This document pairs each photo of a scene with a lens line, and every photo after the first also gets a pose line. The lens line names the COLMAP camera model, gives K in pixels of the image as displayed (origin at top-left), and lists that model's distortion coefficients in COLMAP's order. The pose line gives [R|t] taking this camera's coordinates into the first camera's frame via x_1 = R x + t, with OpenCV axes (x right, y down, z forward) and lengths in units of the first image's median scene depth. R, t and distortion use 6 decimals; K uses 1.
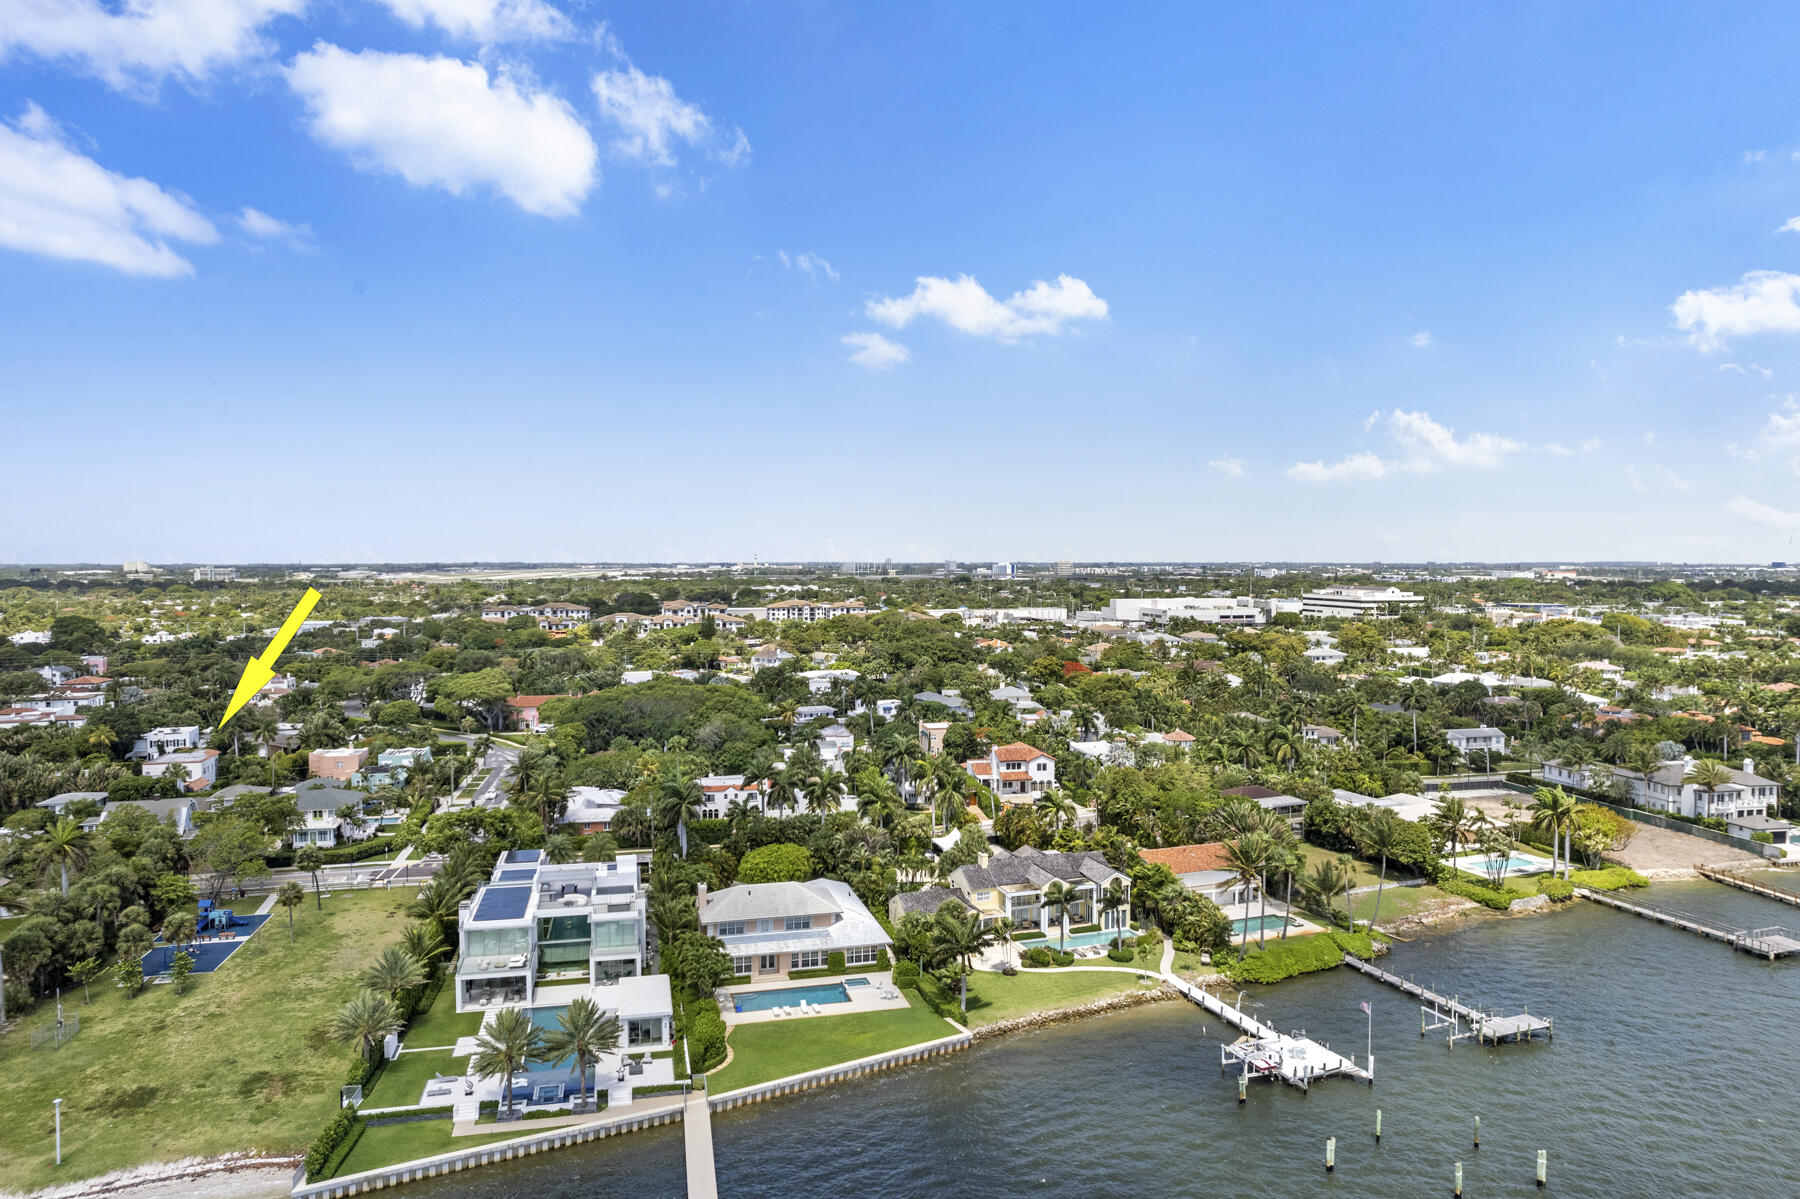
lens RADIAL K [[1168.9, 0, 900.0], [0, 1168.9, 599.5], [0, 0, 1]] dist [-0.062455, 0.063997]
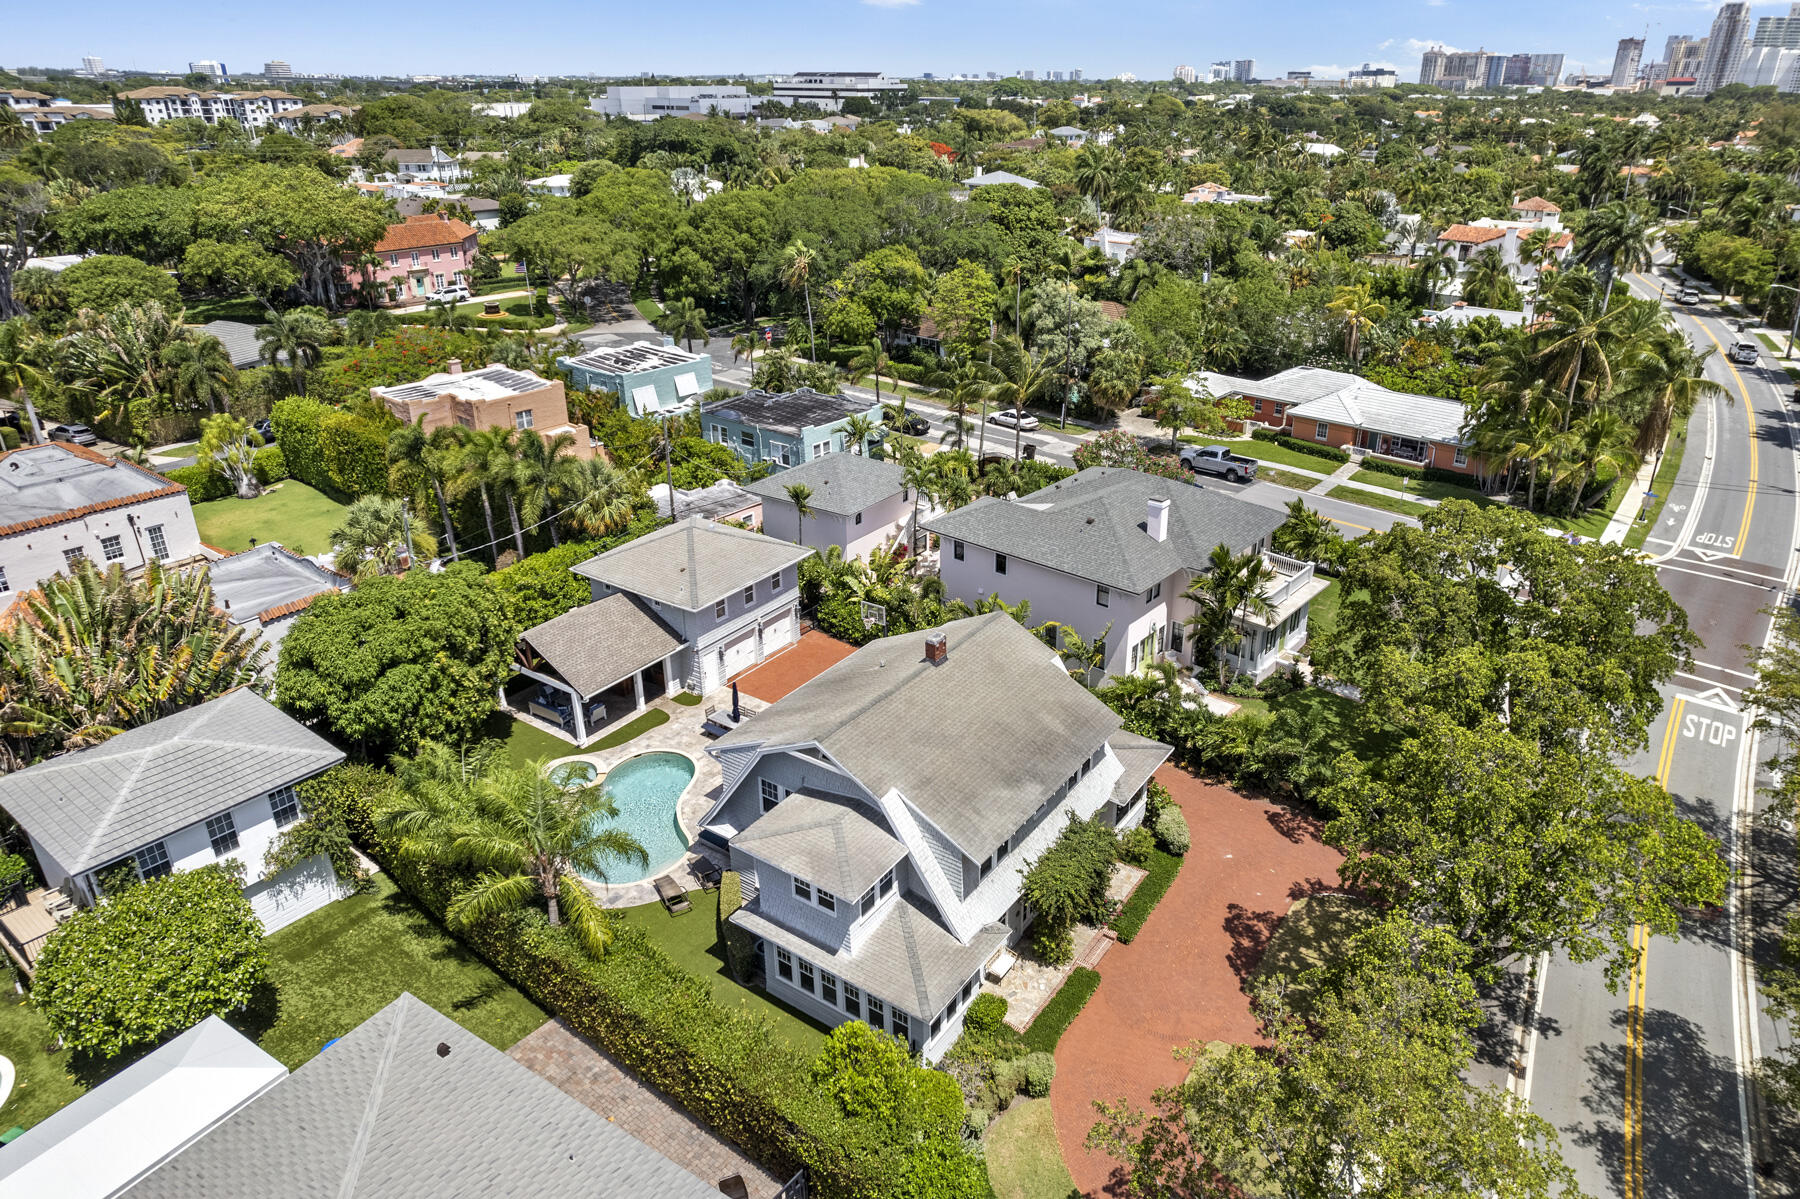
lens RADIAL K [[1168.9, 0, 900.0], [0, 1168.9, 599.5], [0, 0, 1]] dist [-0.062455, 0.063997]
pose [[0.783302, -0.248077, 0.569996, -0.889007], [0.011030, 0.922323, 0.386261, 0.088713], [-0.621543, -0.296273, 0.725194, 0.971442]]
